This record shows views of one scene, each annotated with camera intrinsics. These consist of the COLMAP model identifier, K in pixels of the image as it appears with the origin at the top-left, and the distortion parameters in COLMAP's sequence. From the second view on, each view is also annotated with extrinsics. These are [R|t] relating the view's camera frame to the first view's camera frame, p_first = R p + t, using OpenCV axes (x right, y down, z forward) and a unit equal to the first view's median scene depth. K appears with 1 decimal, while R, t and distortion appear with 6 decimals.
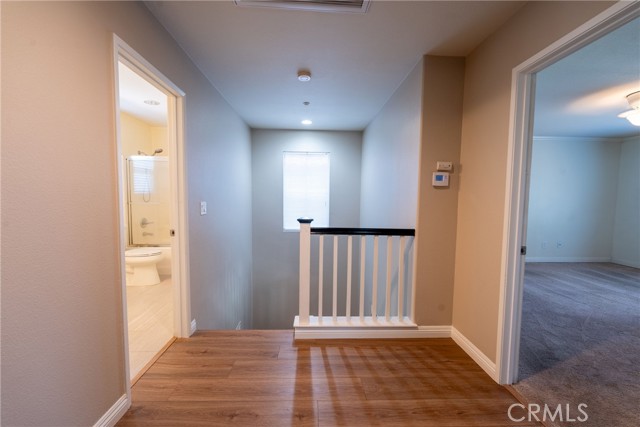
lens RADIAL K [[256.2, 0, 319.5], [0, 256.2, 214.6], [0, 0, 1]] dist [0.001356, -0.000689]
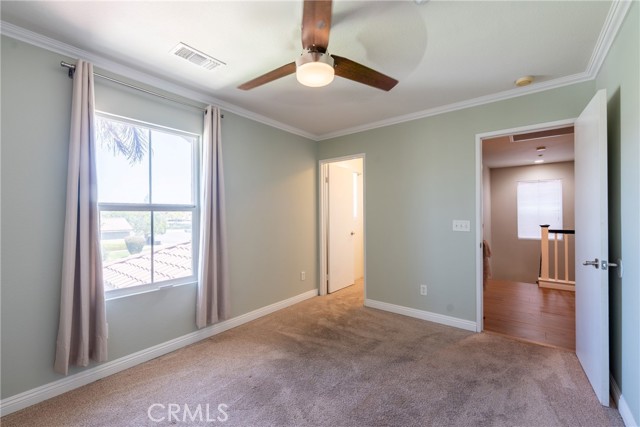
lens RADIAL K [[256.2, 0, 325.8], [0, 256.2, 212.8], [0, 0, 1]] dist [0.001356, -0.000689]
pose [[0.756353, -0.021449, -0.653812, -0.035156], [-0.028509, 0.997432, -0.065703, 0.092594], [0.653542, 0.068334, 0.753799, -1.487851]]
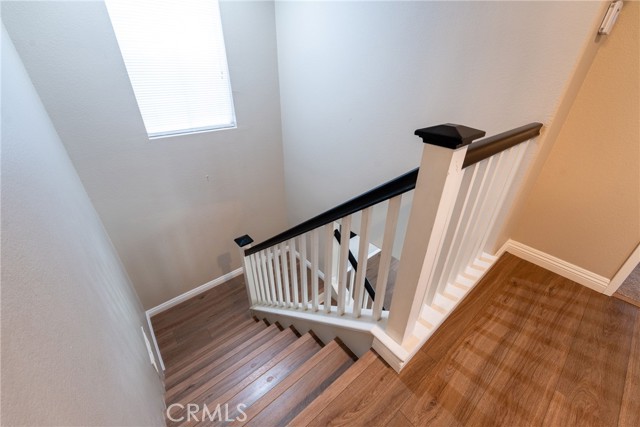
lens RADIAL K [[256.2, 0, 320.5], [0, 256.2, 214.2], [0, 0, 1]] dist [0.001356, -0.000689]
pose [[0.790697, -0.315309, 0.524764, -0.395231], [0.040911, 0.882466, 0.468593, -0.056540], [-0.610839, -0.349047, 0.710664, 0.830923]]
